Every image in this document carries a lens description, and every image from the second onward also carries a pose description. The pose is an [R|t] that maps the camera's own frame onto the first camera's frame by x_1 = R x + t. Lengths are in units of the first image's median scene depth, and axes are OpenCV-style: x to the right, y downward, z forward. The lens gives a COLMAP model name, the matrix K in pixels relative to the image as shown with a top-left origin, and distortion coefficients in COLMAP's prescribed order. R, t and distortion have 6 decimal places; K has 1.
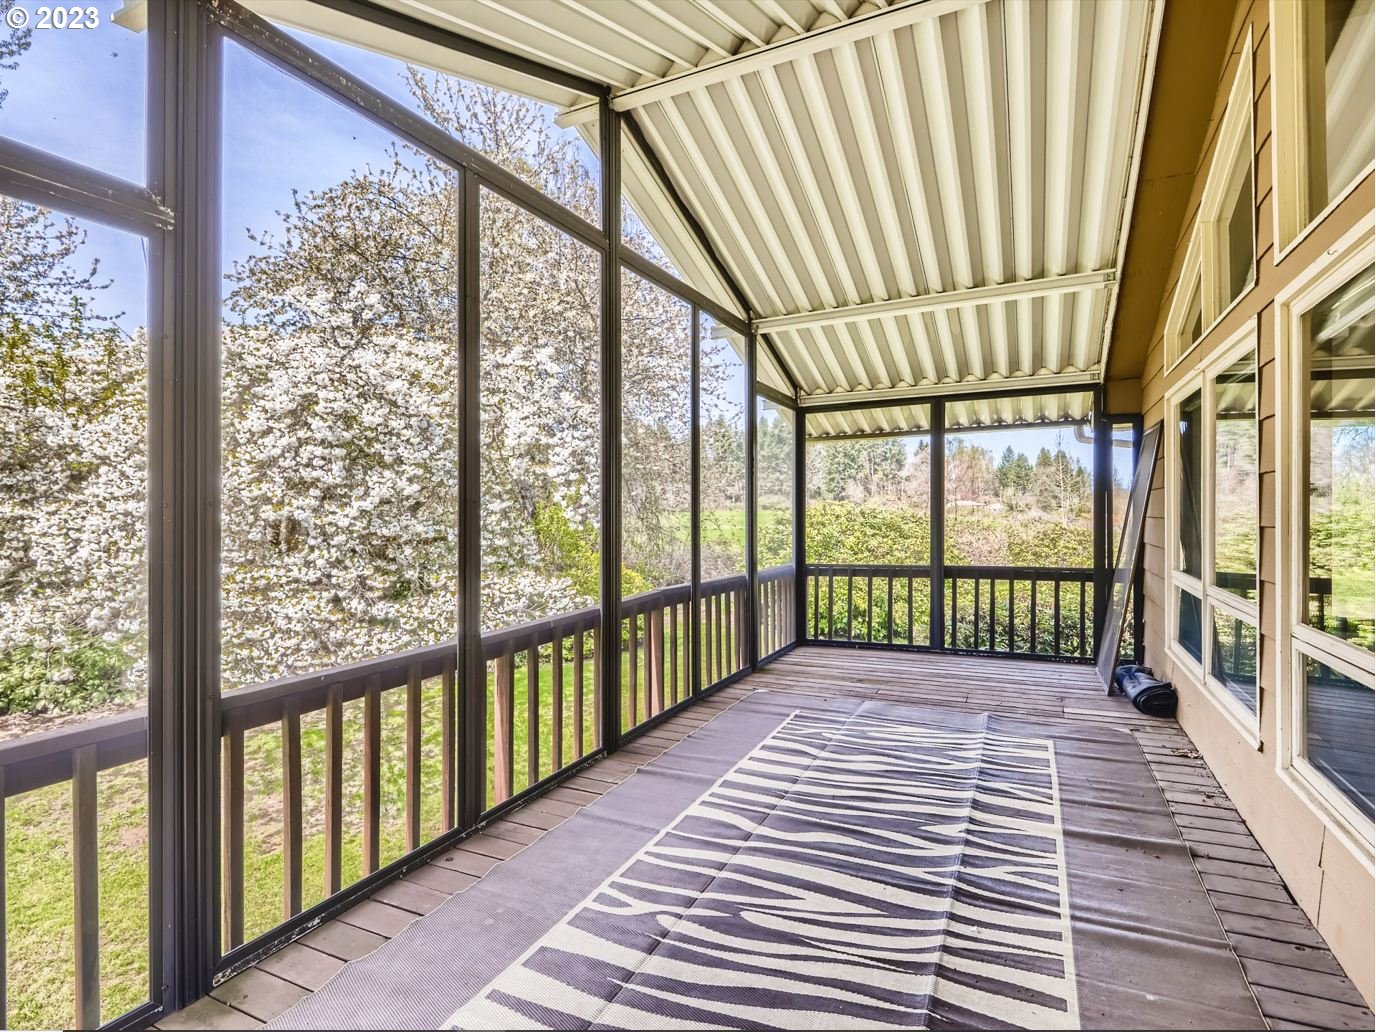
lens RADIAL K [[697.7, 0, 682.7], [0, 697.7, 519.0], [0, 0, 1]] dist [-0.015356, -0.001766]
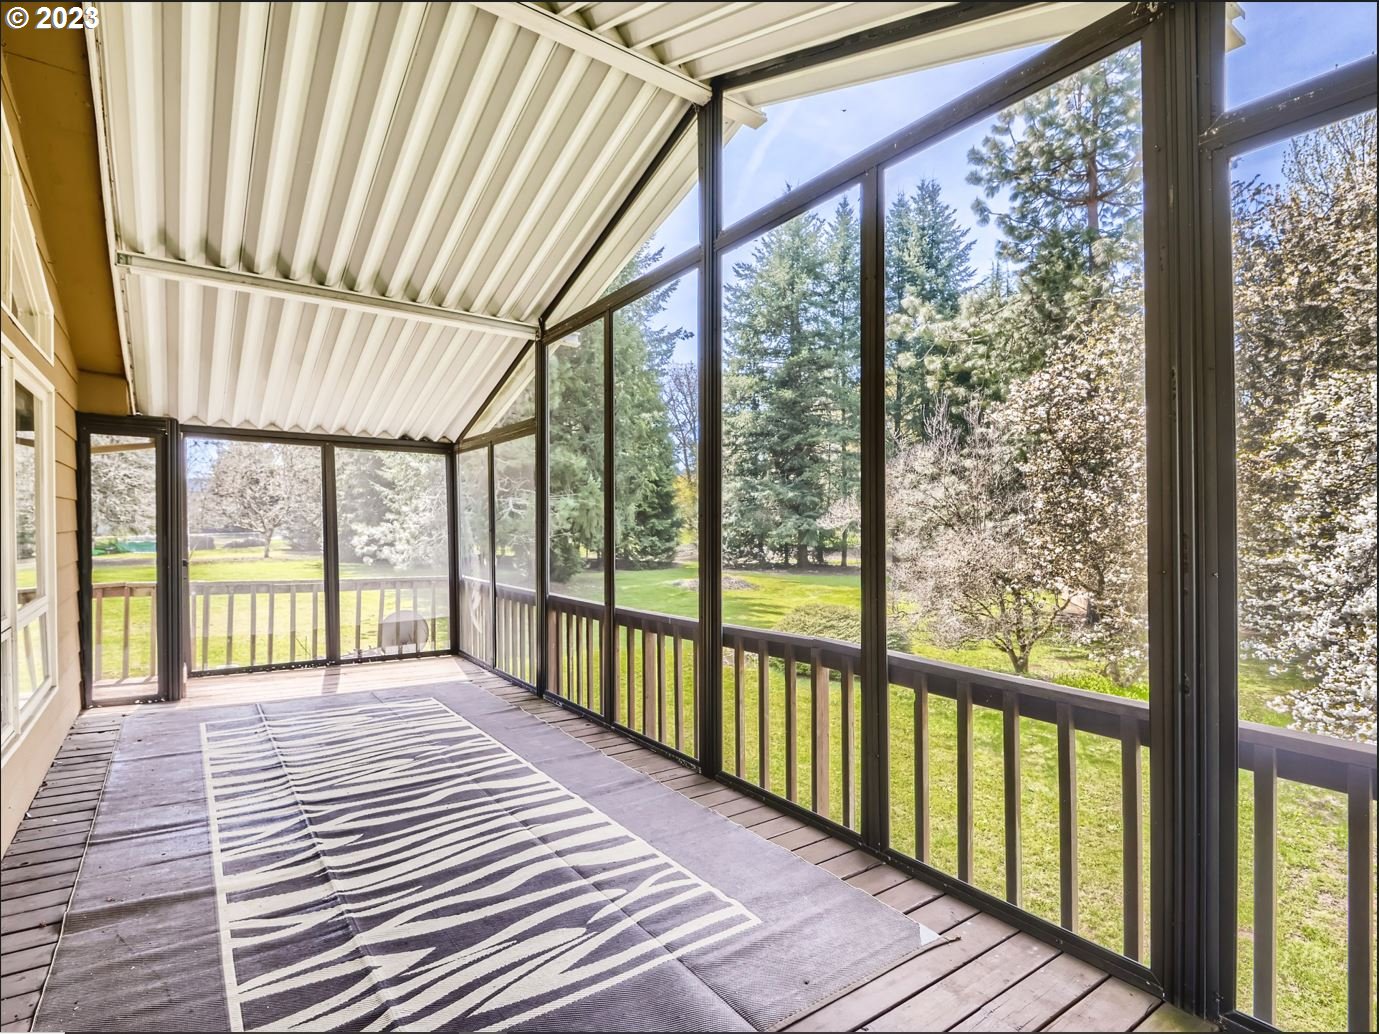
lens RADIAL K [[732.7, 0, 695.3], [0, 732.7, 517.8], [0, 0, 1]] dist [0.013327, -0.002445]
pose [[-0.490521, 0.019841, -0.871203, 0.953992], [0.030292, 0.999525, 0.005708, -0.028828], [0.870903, -0.023590, -0.490889, 1.811096]]
